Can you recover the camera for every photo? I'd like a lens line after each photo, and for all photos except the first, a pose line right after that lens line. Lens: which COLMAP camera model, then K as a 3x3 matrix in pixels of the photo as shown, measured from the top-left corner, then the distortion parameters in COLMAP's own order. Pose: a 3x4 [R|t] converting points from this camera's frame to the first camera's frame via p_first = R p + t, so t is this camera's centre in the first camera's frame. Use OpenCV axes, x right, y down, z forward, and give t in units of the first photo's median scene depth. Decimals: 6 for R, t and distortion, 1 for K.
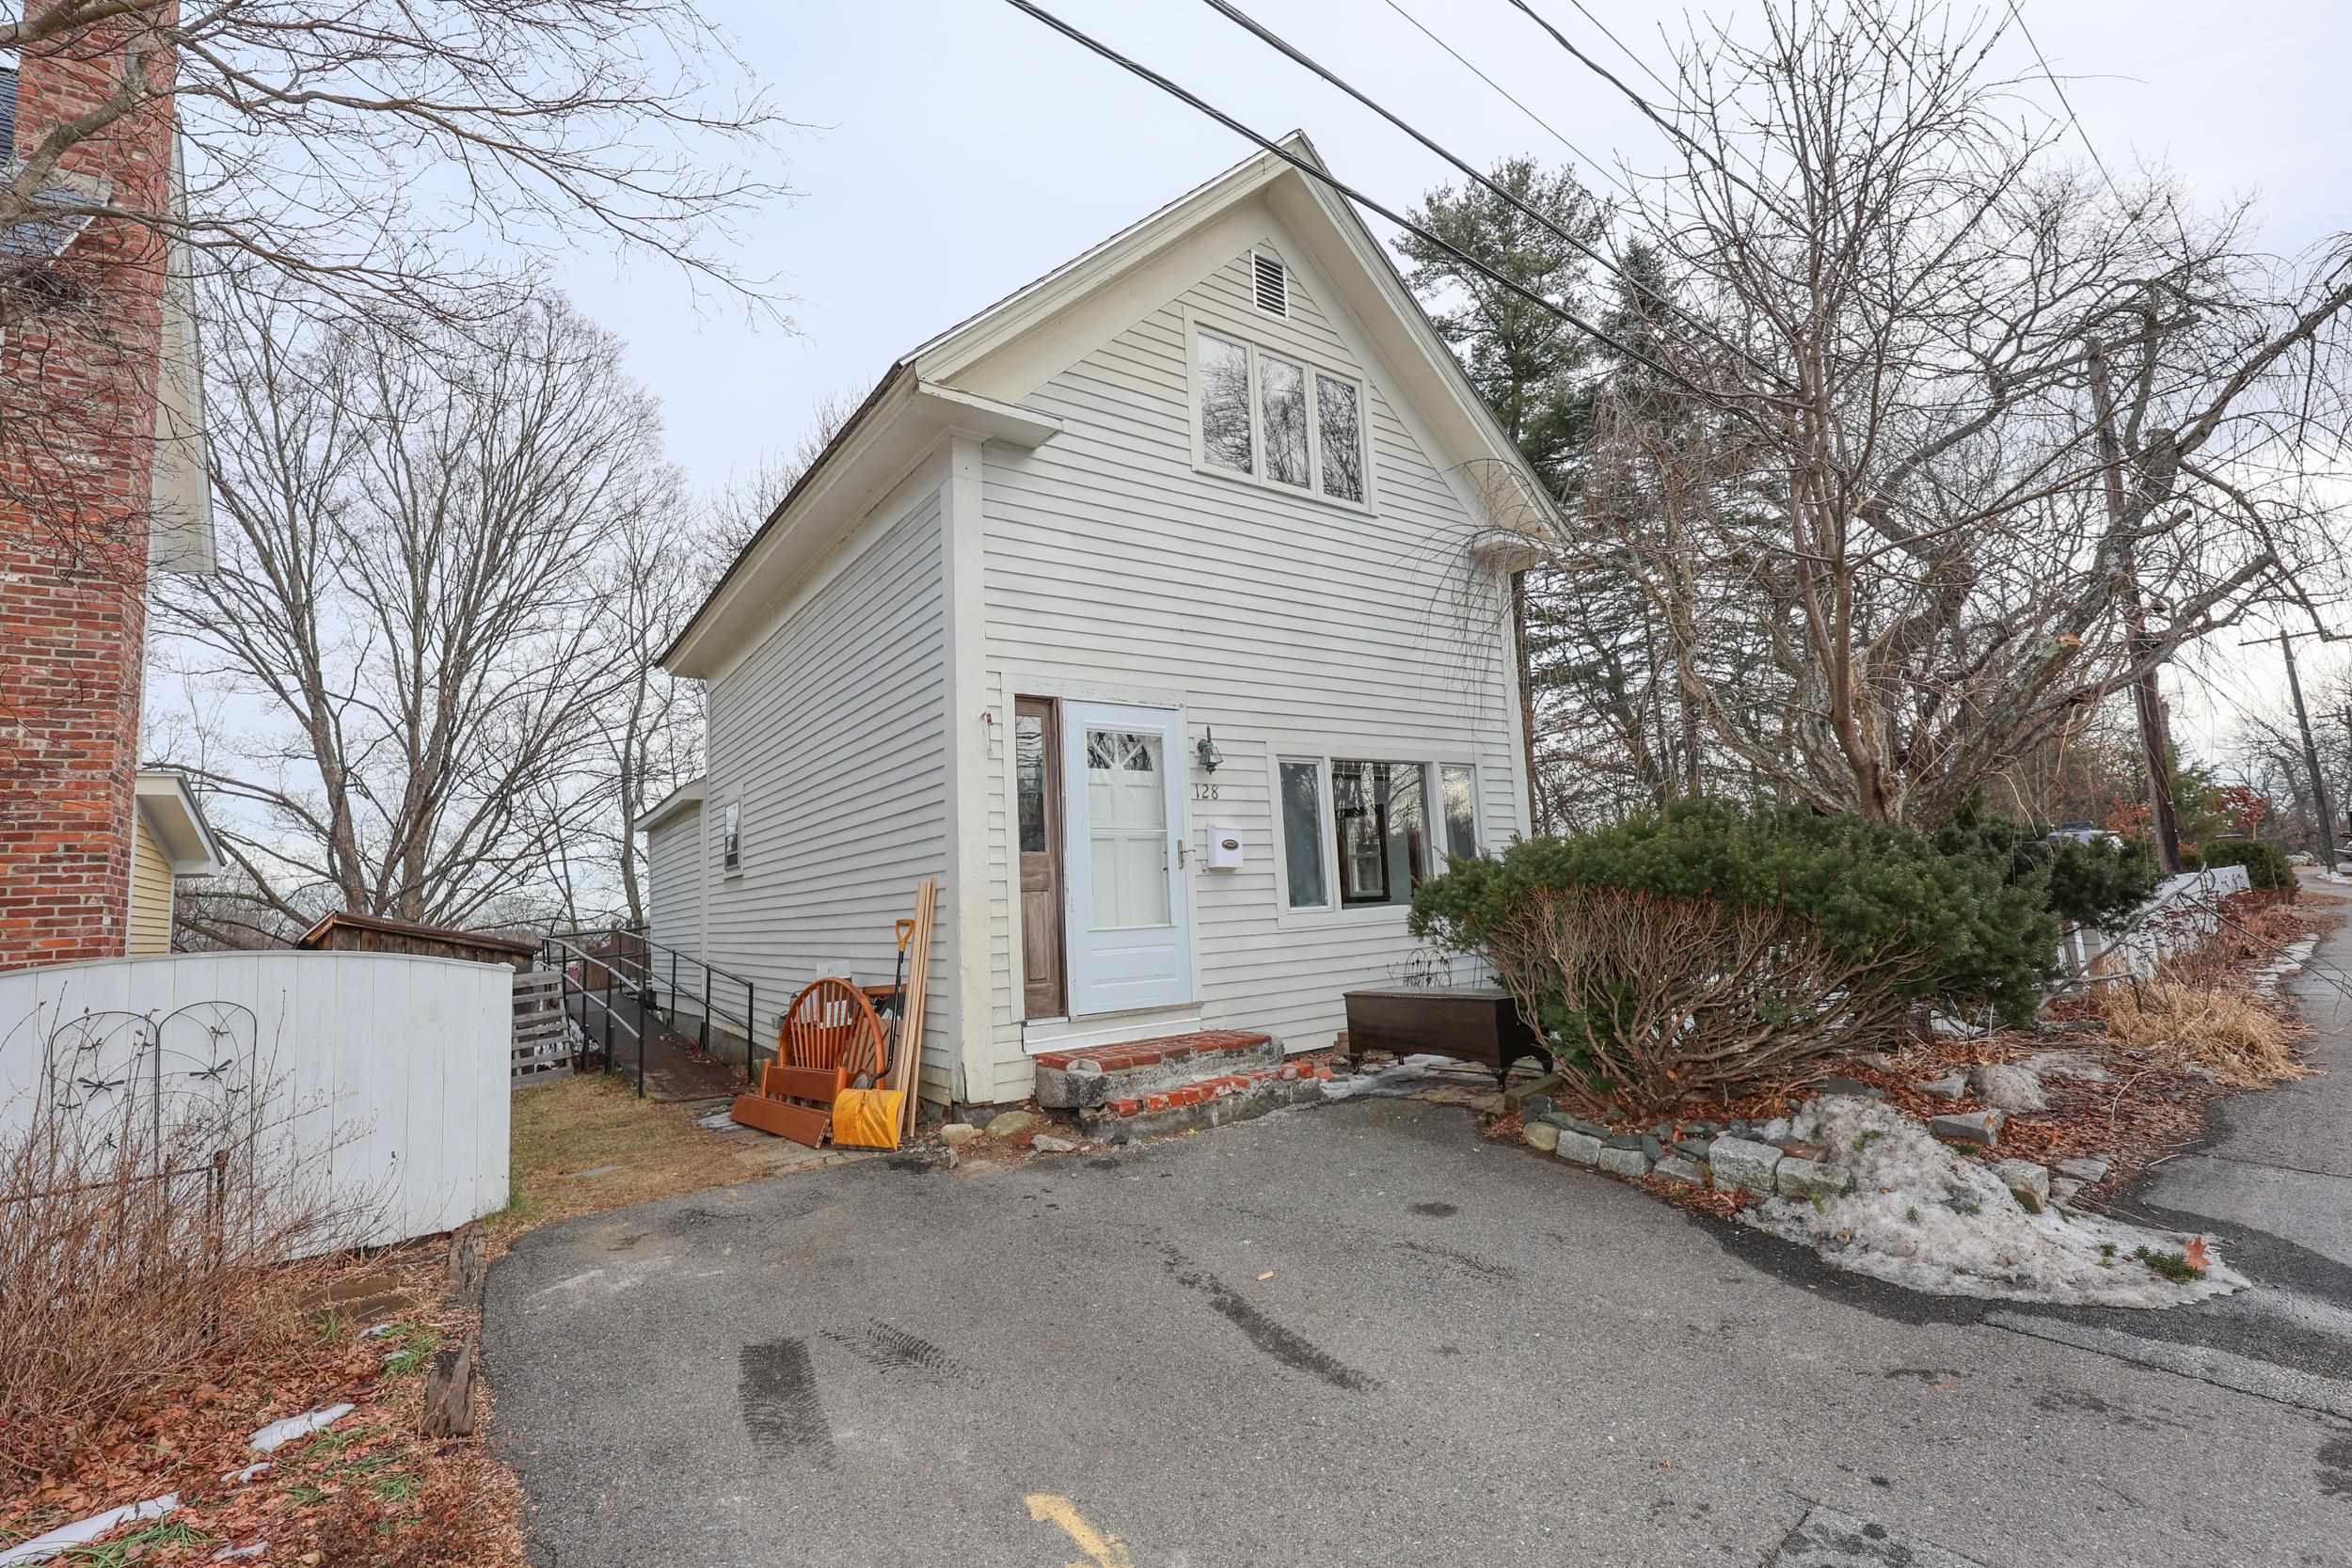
lens RADIAL K [[1073.2, 0, 1176.0], [0, 1073.2, 784.0], [0, 0, 1]] dist [0.001588, -0.000044]
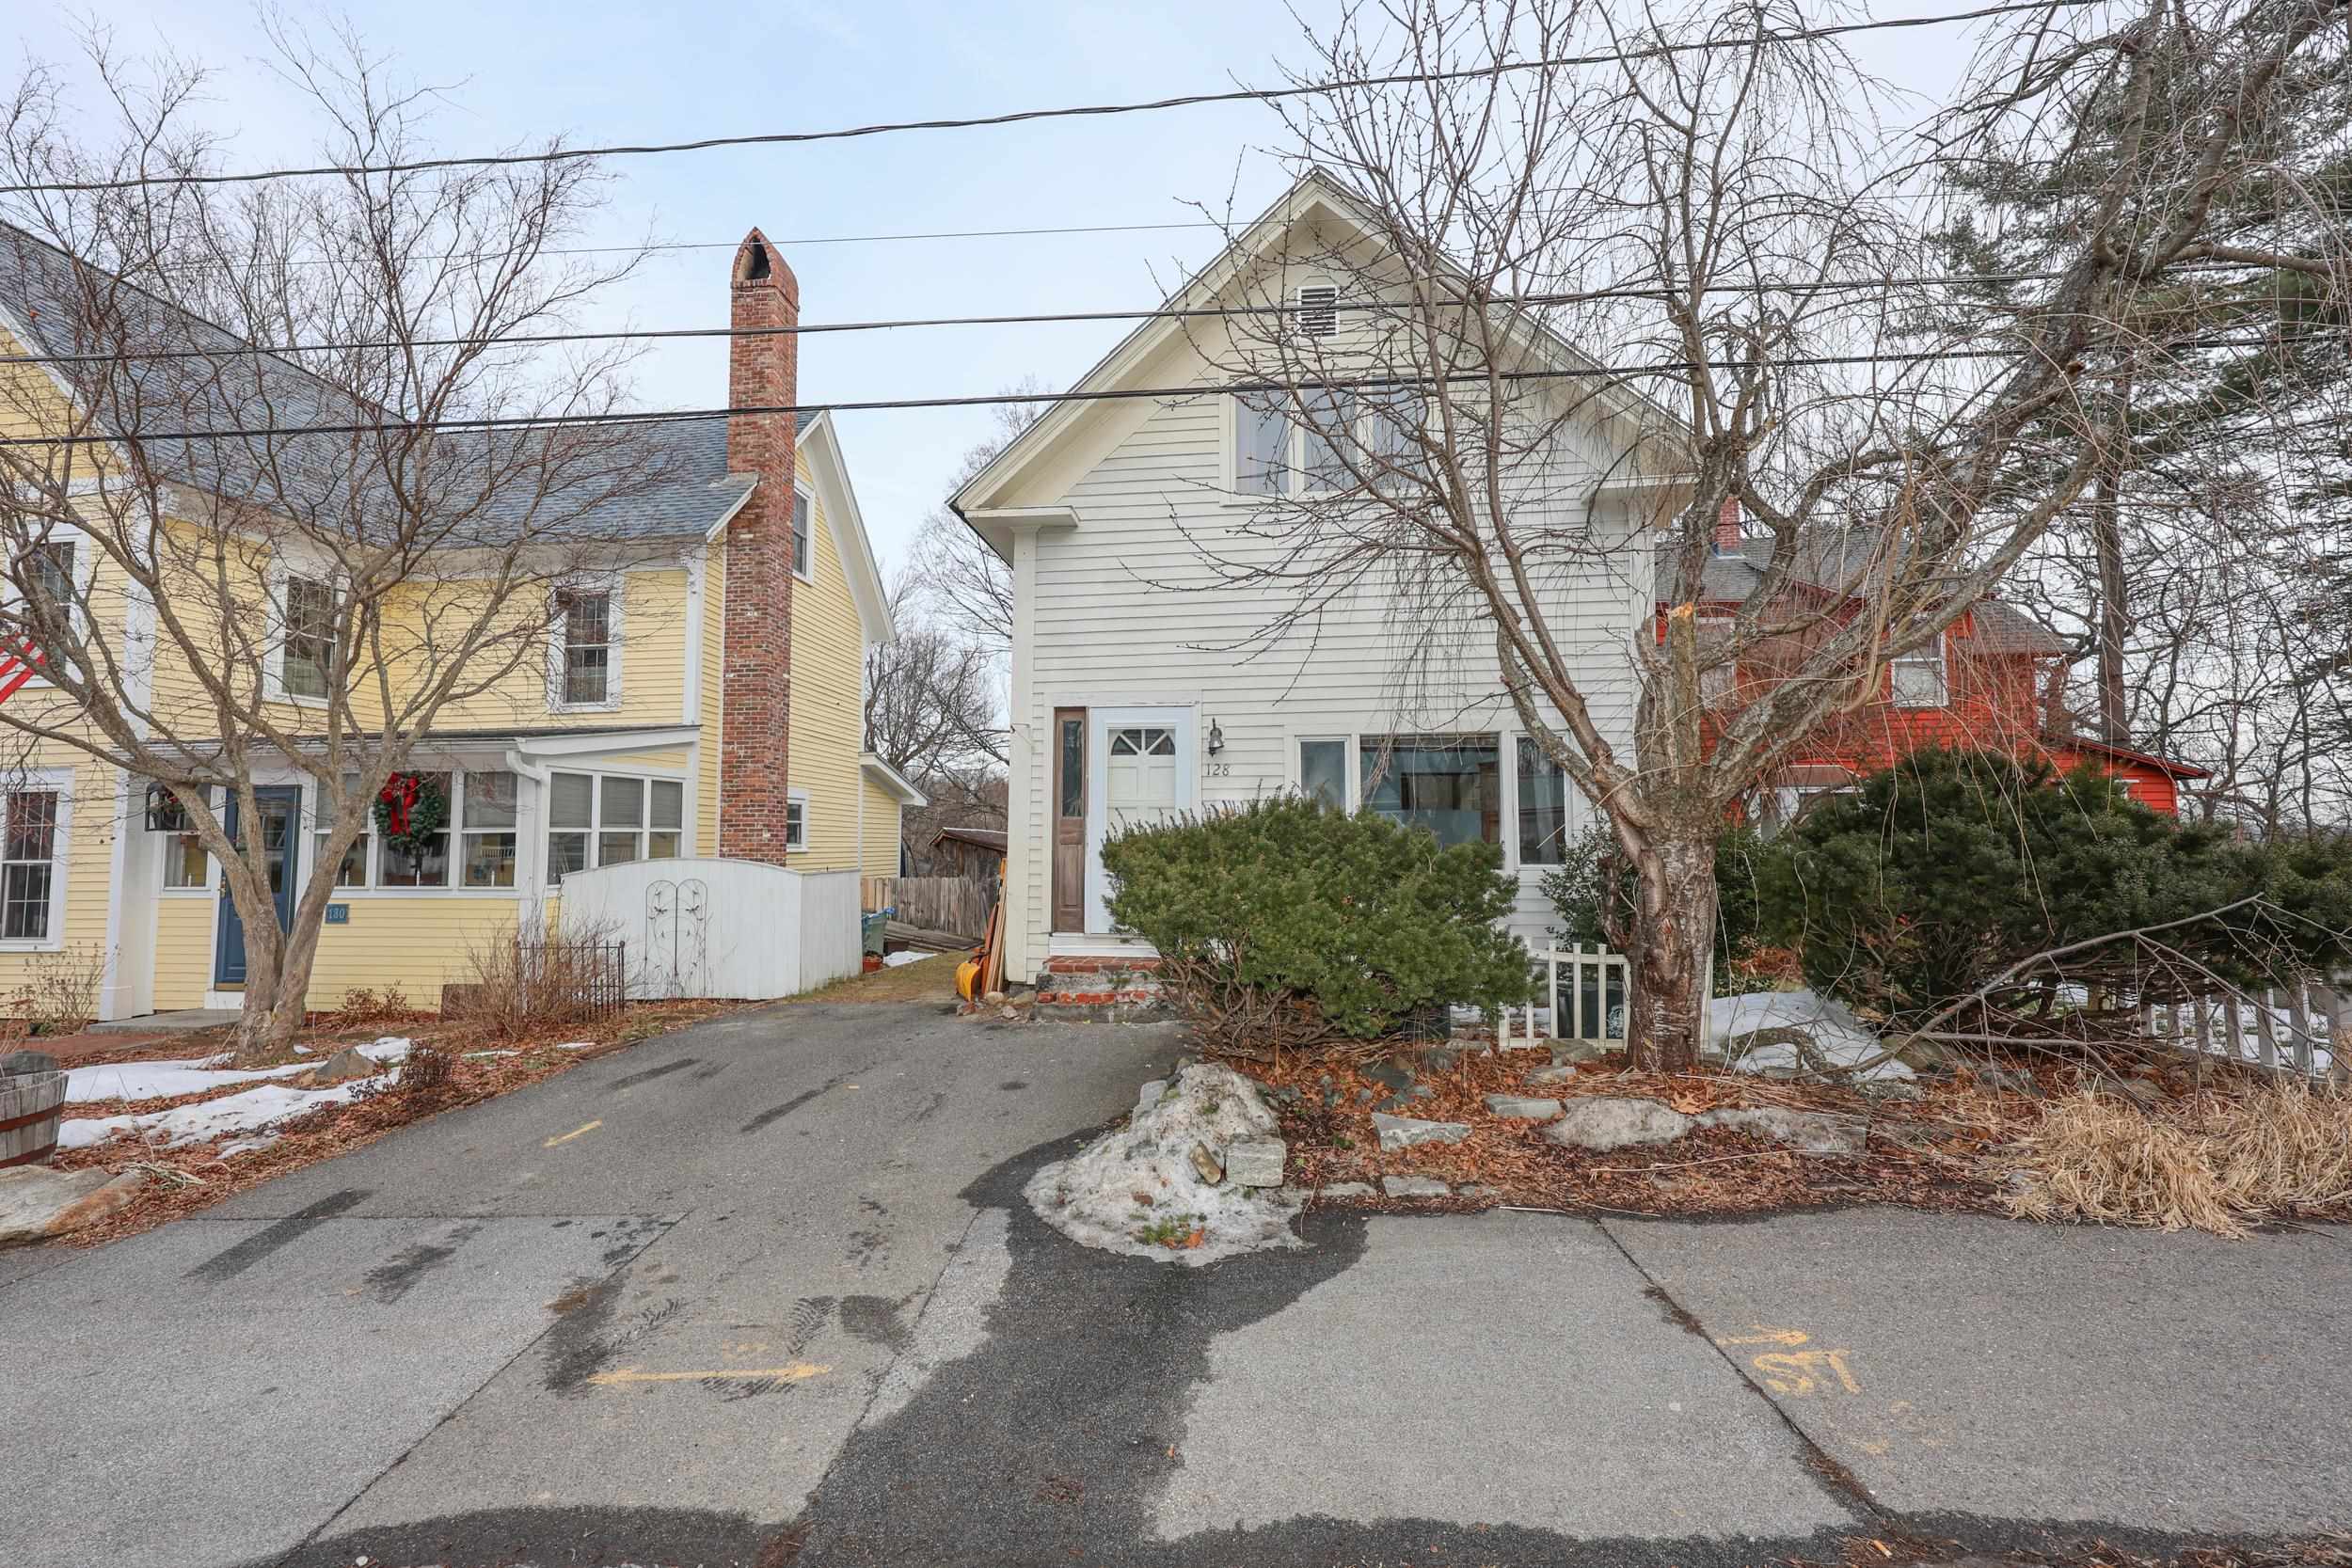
lens RADIAL K [[1000.8, 0, 1176.0], [0, 1000.8, 784.0], [0, 0, 1]] dist [-0.000262, -0.000016]
pose [[0.720108, 0.005136, -0.693843, 1.467230], [0.048829, 0.997118, 0.058058, -0.084954], [0.692142, -0.075688, 0.717782, 0.235179]]
